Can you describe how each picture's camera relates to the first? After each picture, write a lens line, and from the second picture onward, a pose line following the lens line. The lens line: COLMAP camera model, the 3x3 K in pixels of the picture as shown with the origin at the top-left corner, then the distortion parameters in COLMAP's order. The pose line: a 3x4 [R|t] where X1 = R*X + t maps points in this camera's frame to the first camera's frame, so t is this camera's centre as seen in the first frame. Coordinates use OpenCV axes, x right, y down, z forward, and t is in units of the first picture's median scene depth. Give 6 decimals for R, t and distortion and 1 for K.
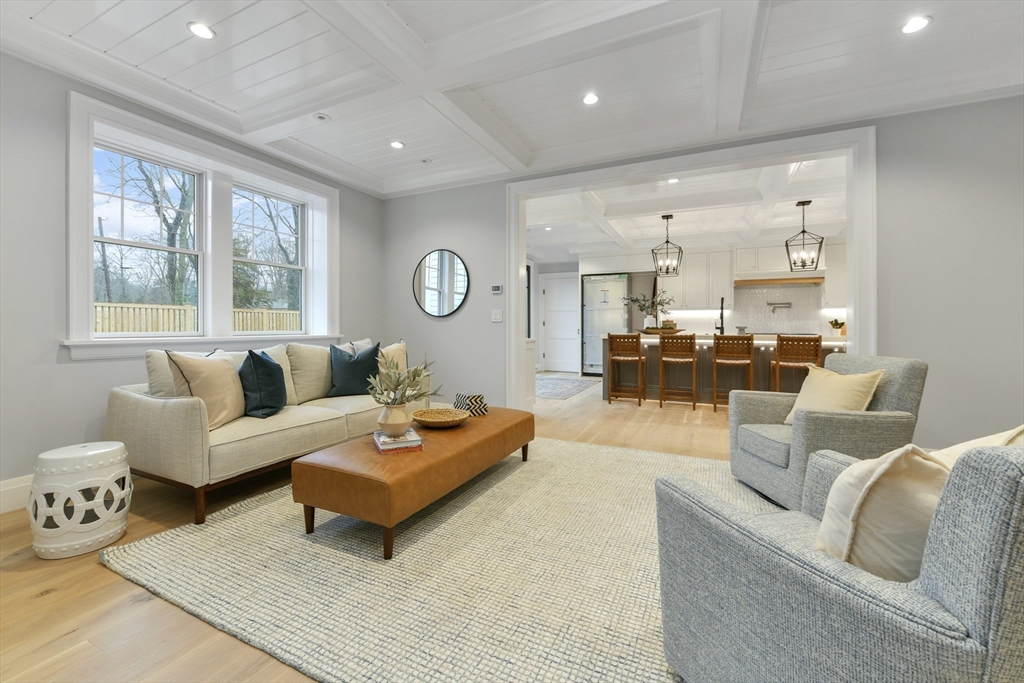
lens RADIAL K [[413.3, 0, 514.9], [0, 413.3, 327.9], [0, 0, 1]] dist [-0.013242, -0.000074]
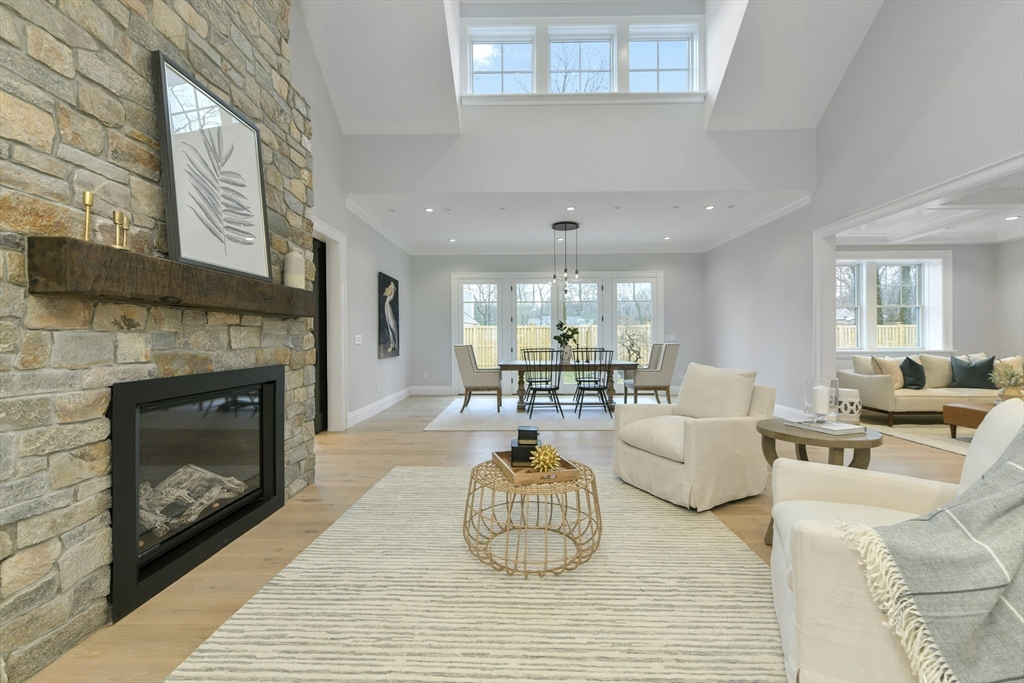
lens RADIAL K [[417.6, 0, 516.7], [0, 417.6, 339.2], [0, 0, 1]] dist [0.001150, 0.000445]
pose [[0.407617, -0.002521, -0.913150, 0.378503], [0.004024, 0.999991, -0.000965, -0.032329], [0.913144, -0.003281, 0.407623, -1.291637]]
